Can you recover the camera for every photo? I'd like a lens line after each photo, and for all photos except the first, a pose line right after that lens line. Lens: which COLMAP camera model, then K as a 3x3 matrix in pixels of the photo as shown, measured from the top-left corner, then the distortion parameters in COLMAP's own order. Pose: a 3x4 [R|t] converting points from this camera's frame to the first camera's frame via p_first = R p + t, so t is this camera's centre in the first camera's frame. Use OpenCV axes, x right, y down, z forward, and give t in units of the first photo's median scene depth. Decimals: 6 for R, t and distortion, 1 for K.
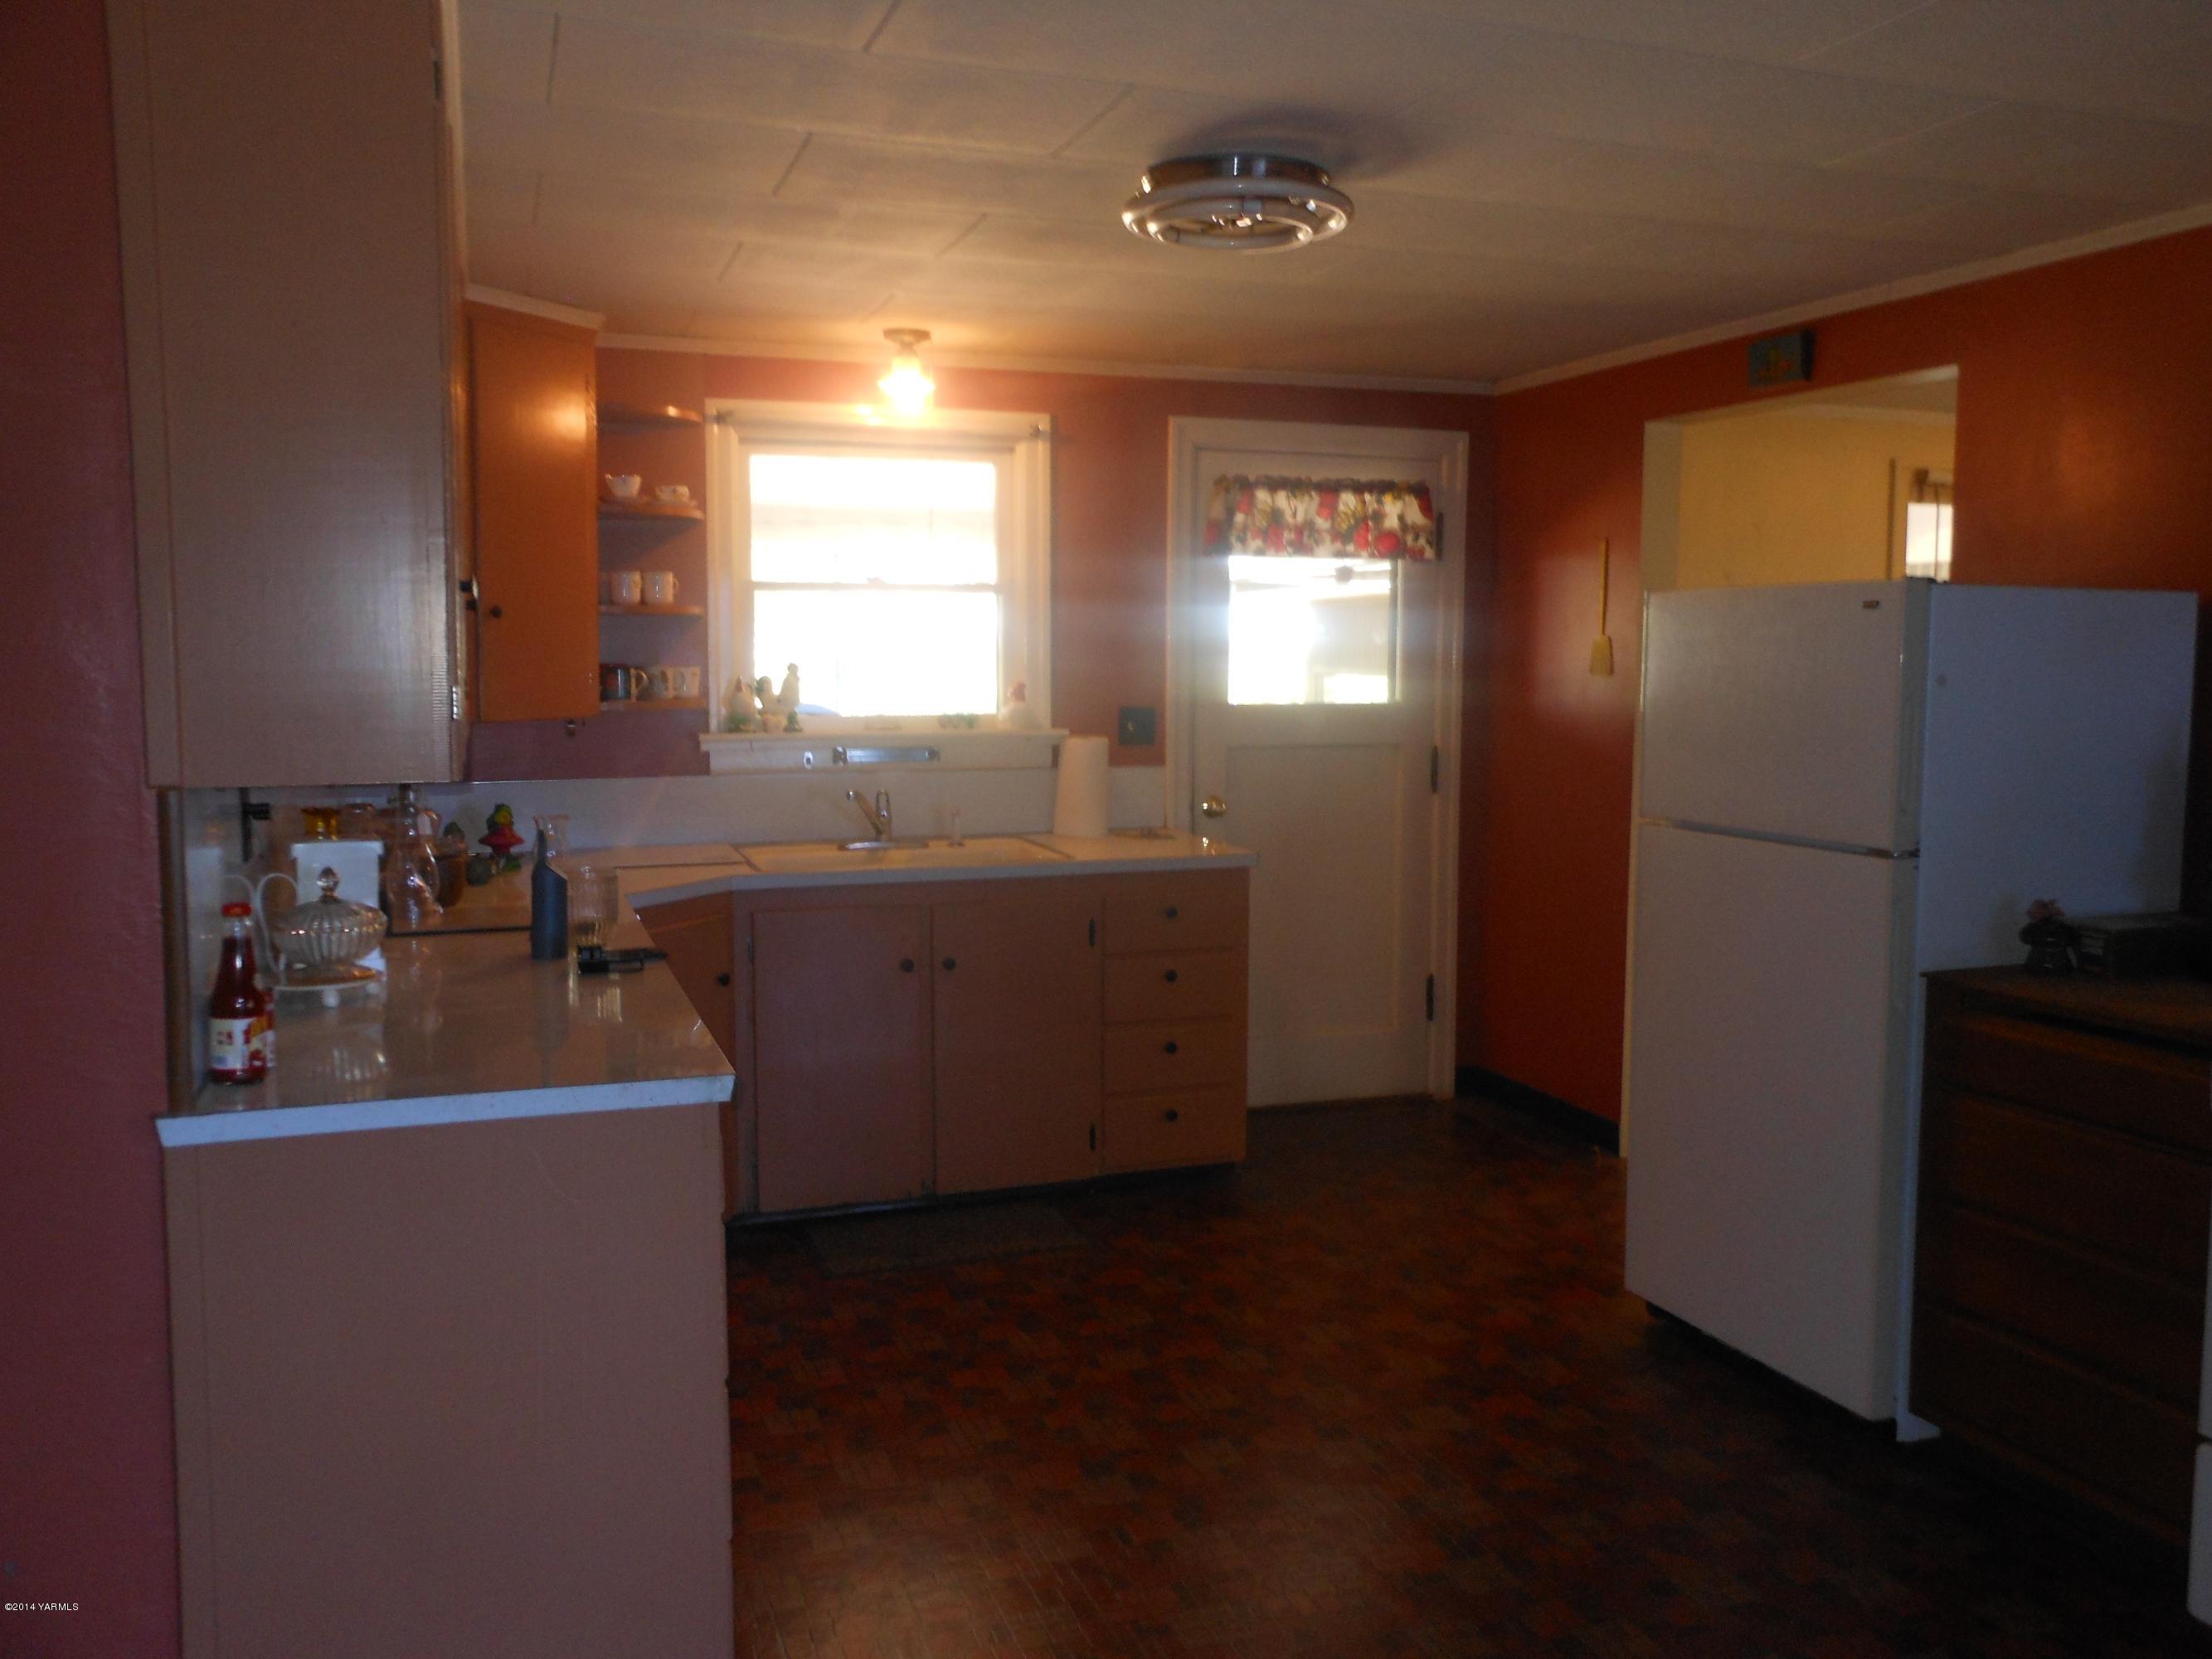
lens RADIAL K [[1817.0, 0, 1098.2], [0, 1817.0, 803.8], [0, 0, 1]] dist [-0.070736, 0.134183]
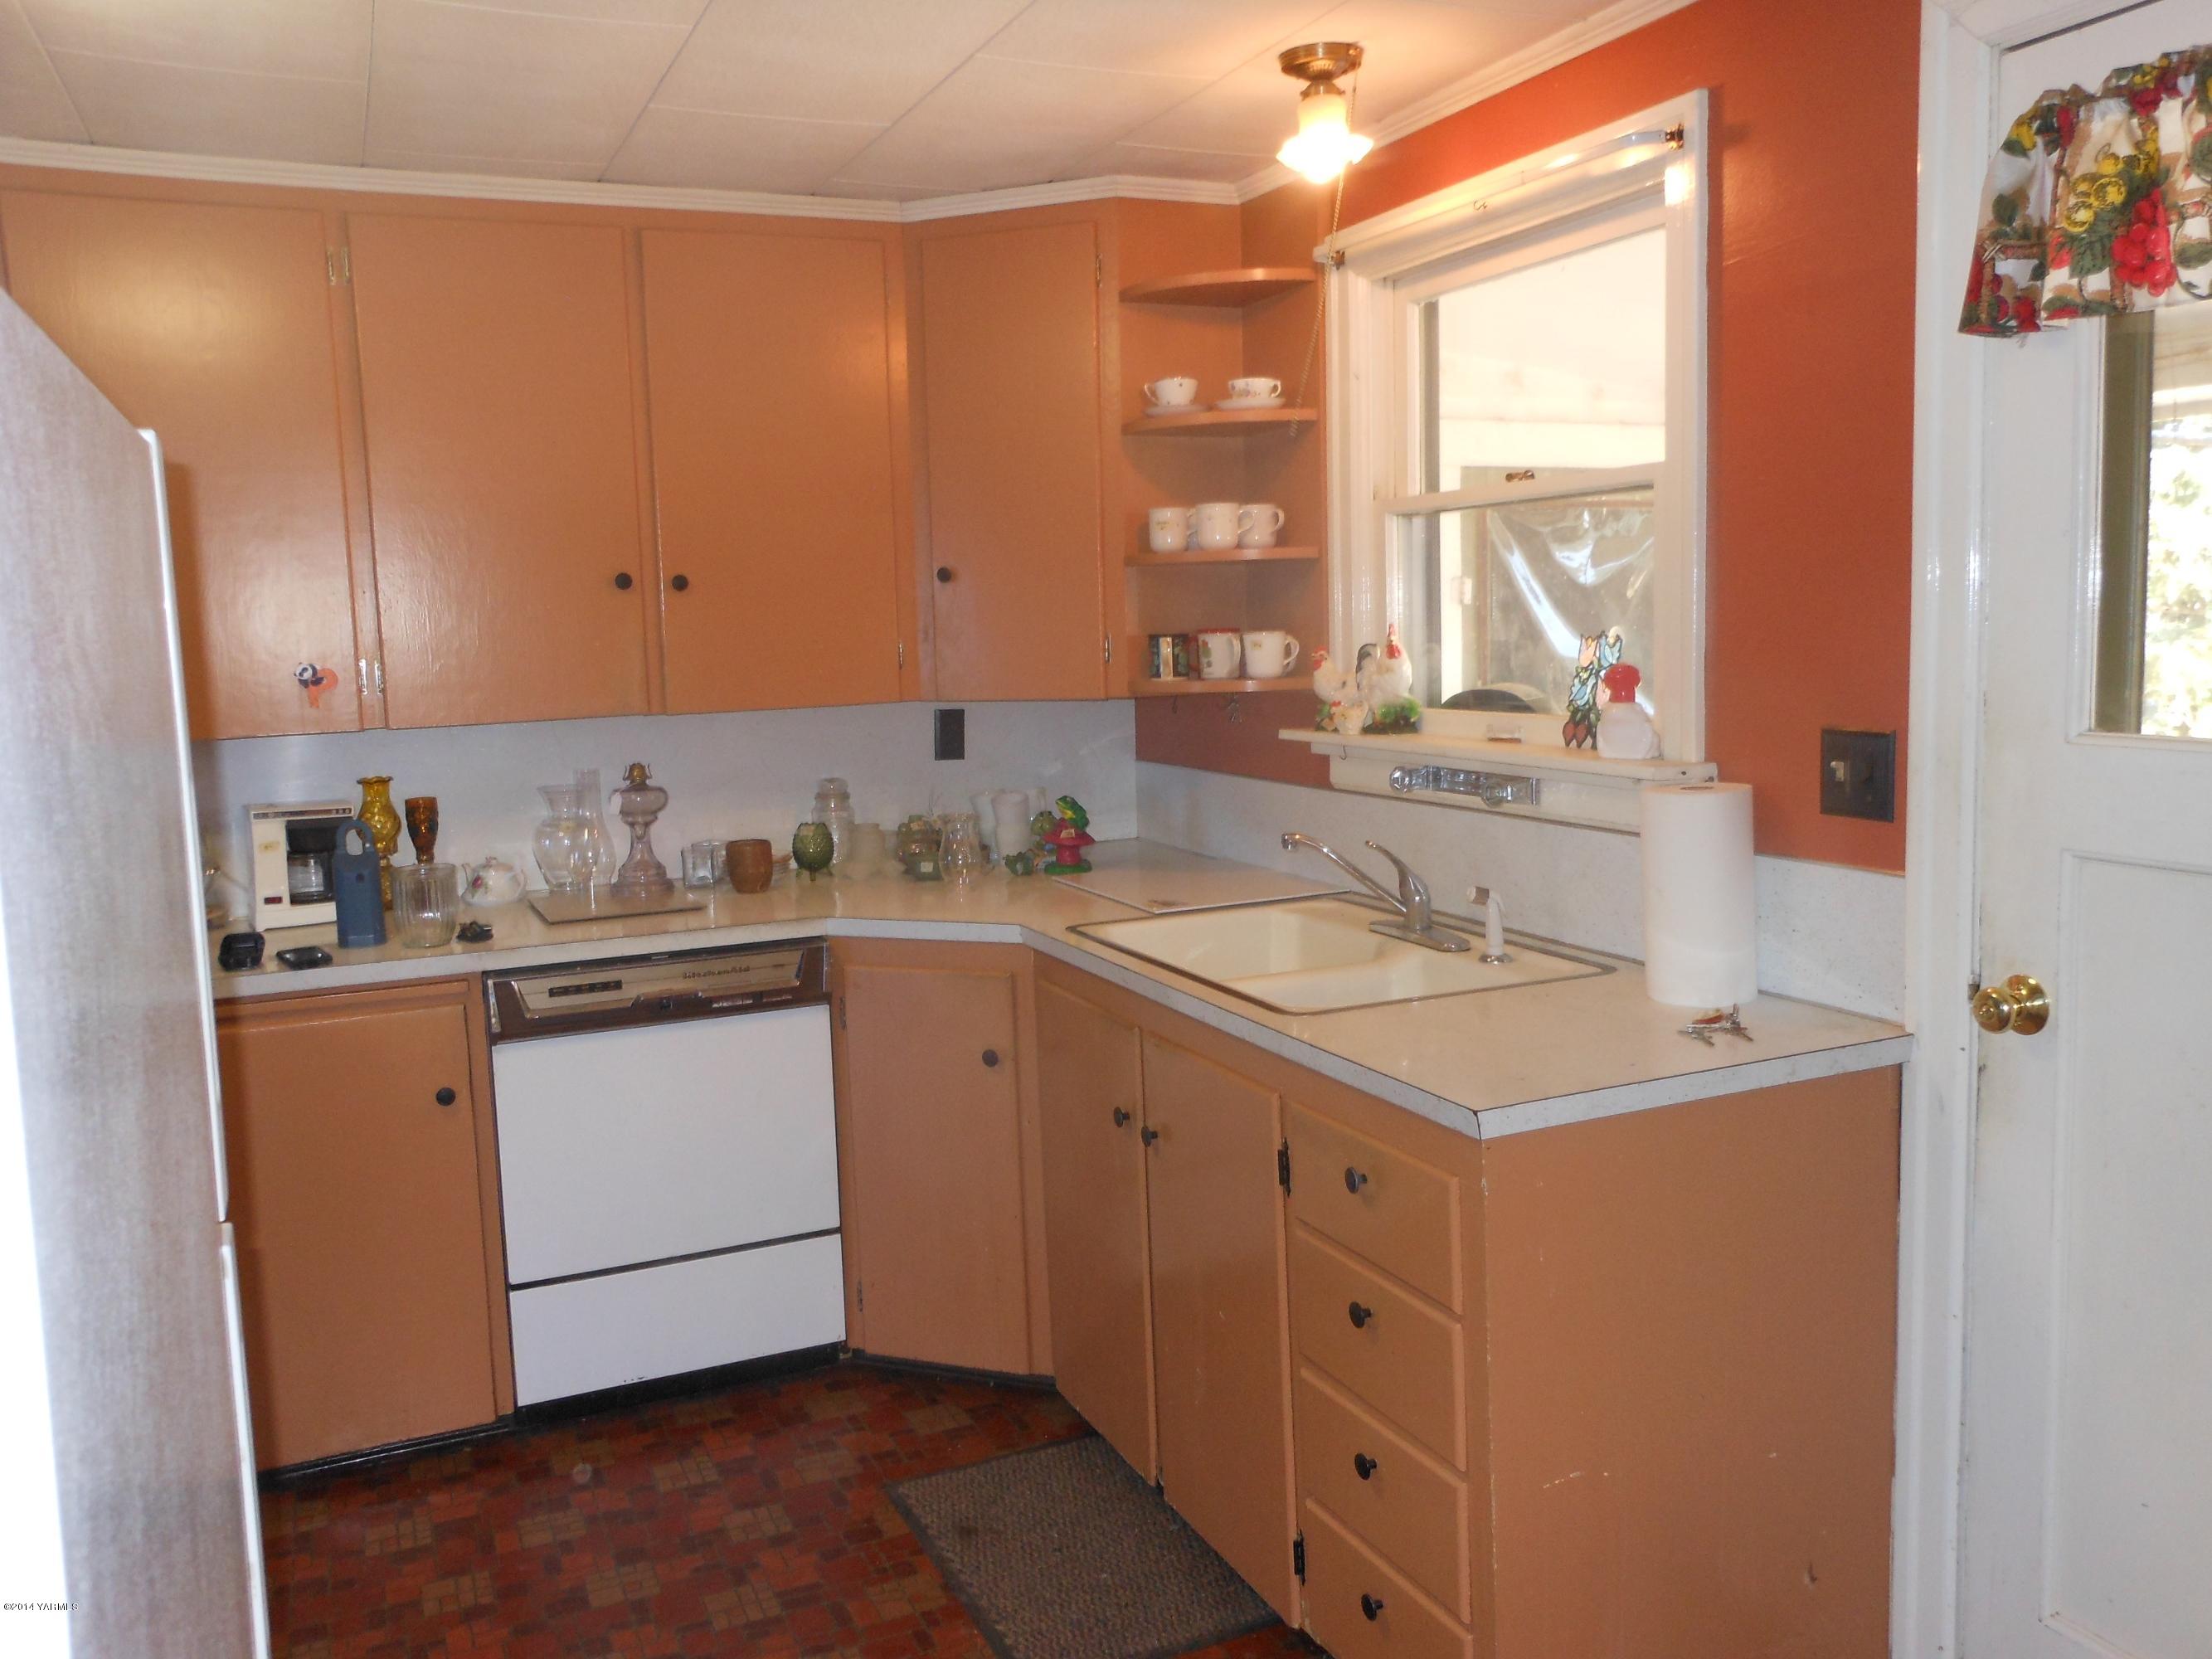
lens RADIAL K [[1815.0, 0, 1106.7], [0, 1815.0, 816.0], [0, 0, 1]] dist [-0.006045, -0.002481]
pose [[0.060355, 0.101911, -0.992961, 0.482863], [-0.047798, 0.993928, 0.099105, -0.074093], [0.997032, 0.041480, 0.064859, 0.891756]]
